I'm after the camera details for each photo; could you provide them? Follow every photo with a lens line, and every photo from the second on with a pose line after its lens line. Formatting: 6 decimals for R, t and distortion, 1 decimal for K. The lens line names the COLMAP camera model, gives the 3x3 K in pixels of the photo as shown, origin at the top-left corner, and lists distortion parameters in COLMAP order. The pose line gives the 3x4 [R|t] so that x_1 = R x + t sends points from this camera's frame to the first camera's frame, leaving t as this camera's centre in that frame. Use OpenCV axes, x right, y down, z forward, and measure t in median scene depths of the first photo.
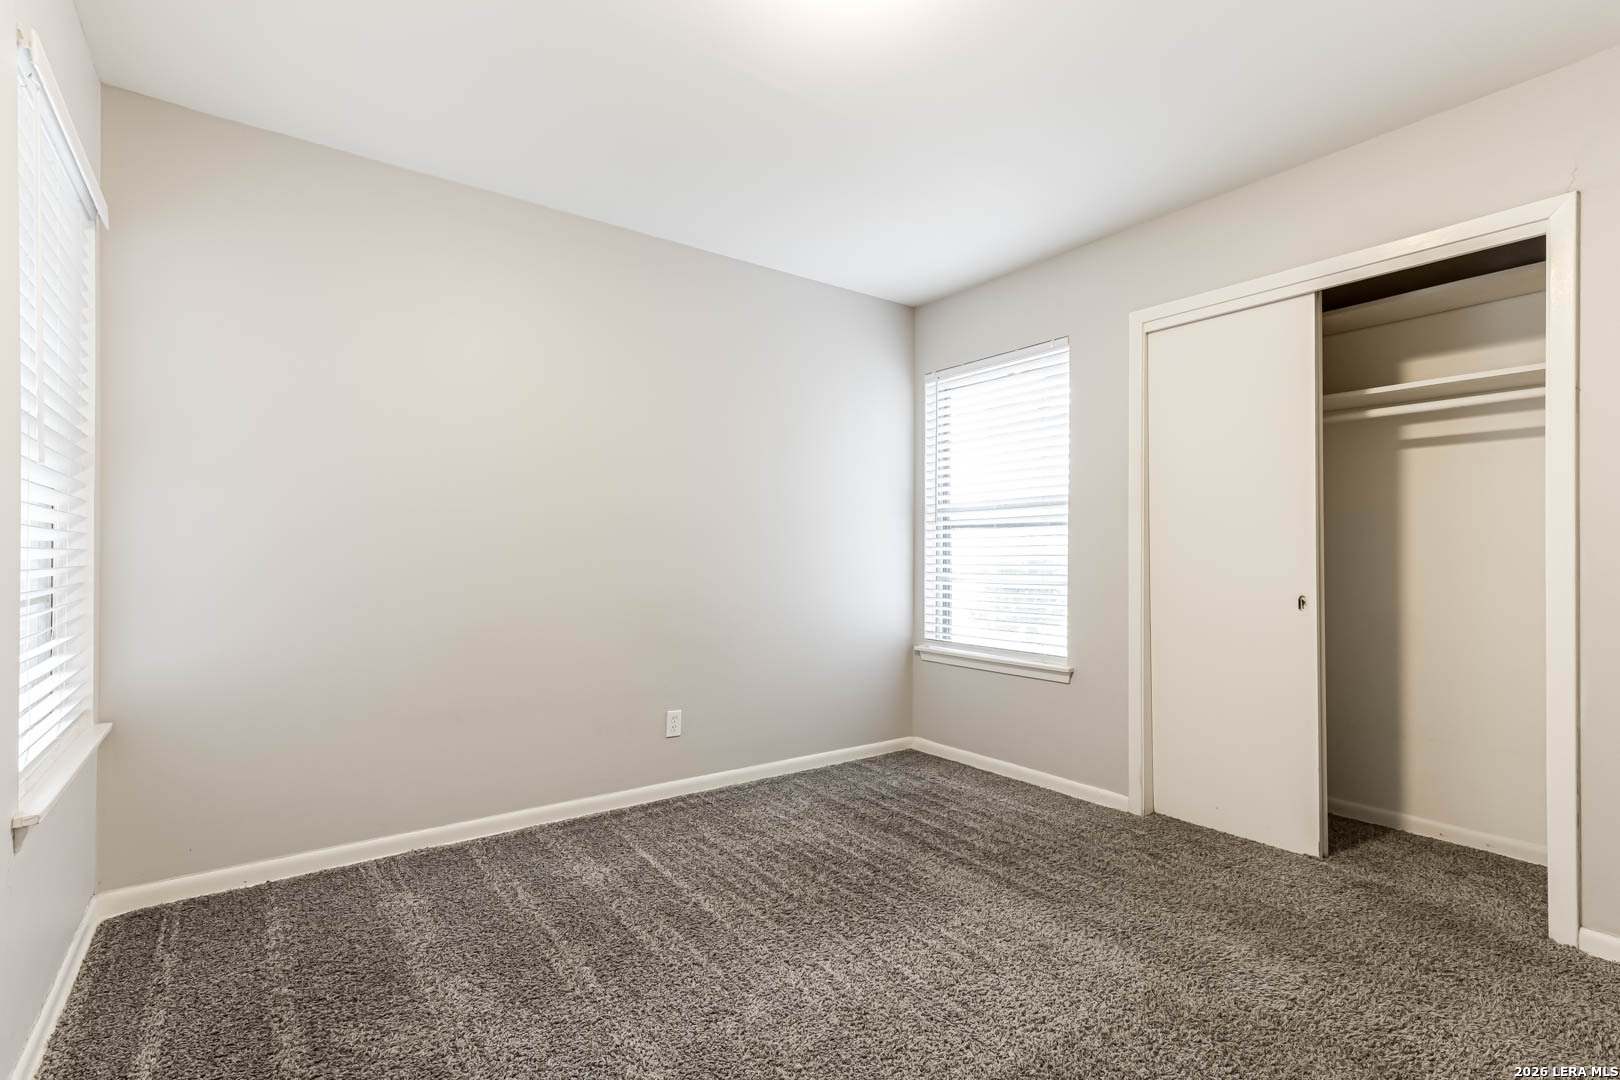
lens RADIAL K [[765.2, 0, 804.8], [0, 765.2, 545.0], [0, 0, 1]] dist [0.022549, -0.000173]
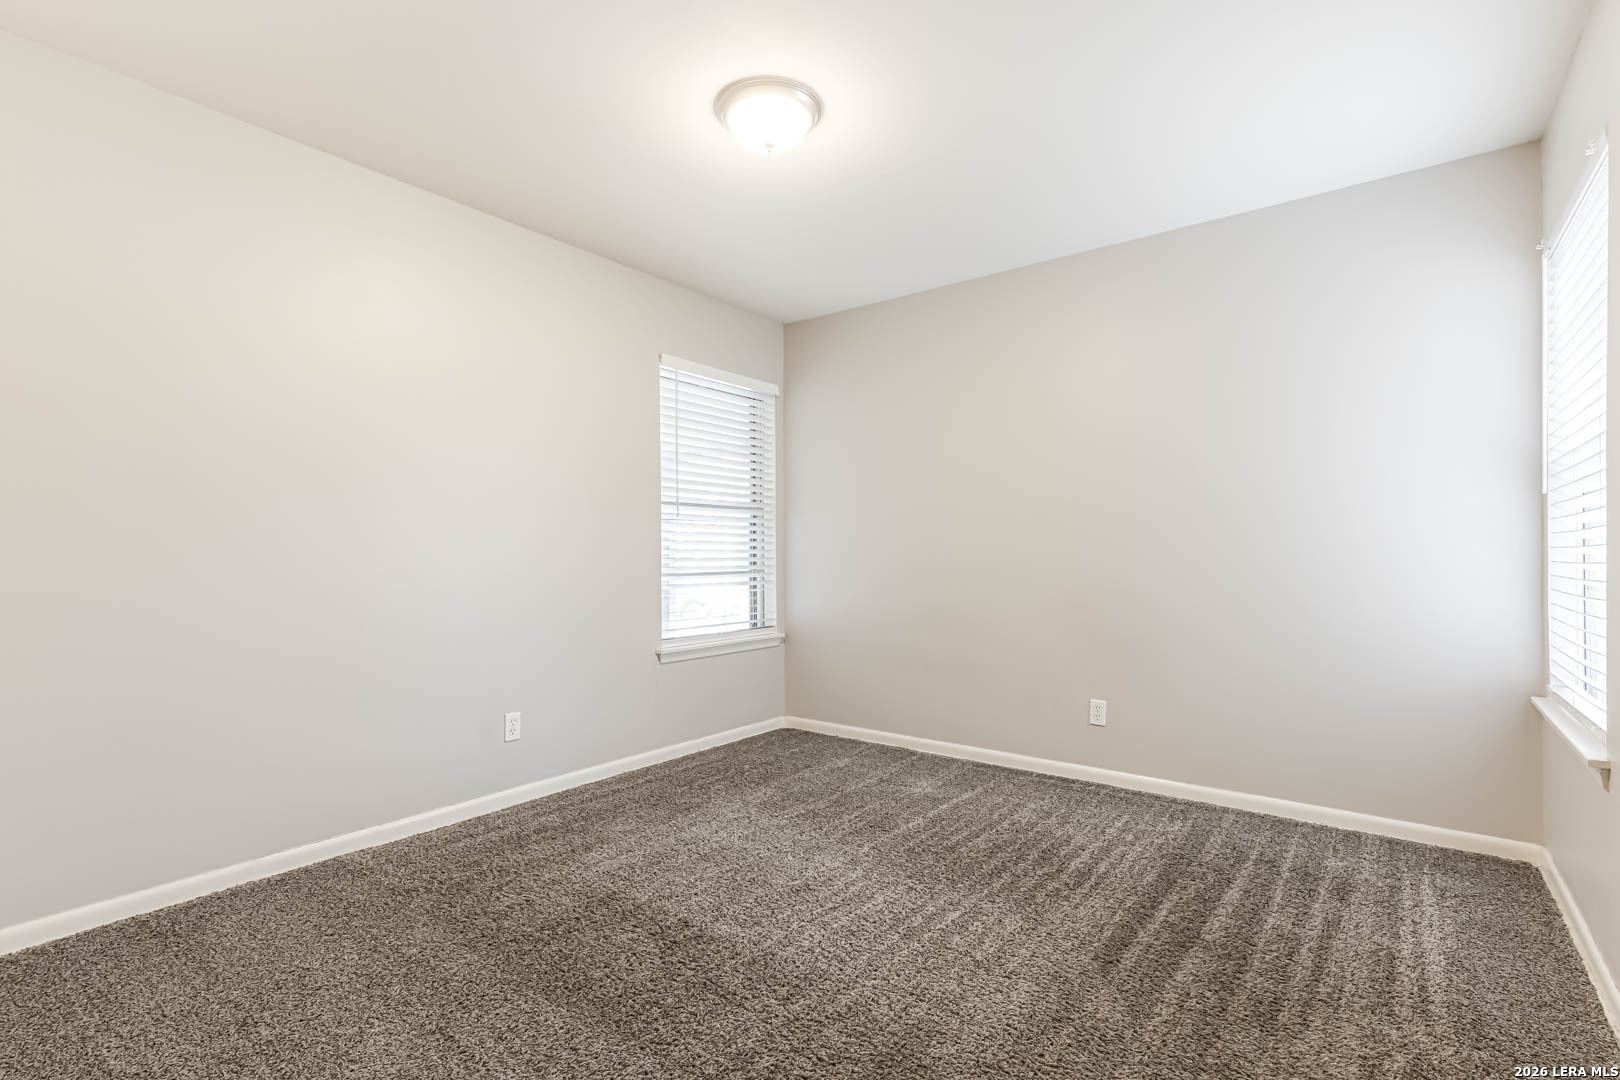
lens RADIAL K [[765.2, 0, 804.6], [0, 765.2, 545.8], [0, 0, 1]] dist [0.022549, -0.000173]
pose [[0.289134, -0.006385, -0.957267, 0.791538], [0.011196, 0.999932, -0.003288, 0.008304], [0.957223, -0.009767, 0.289185, 0.364228]]
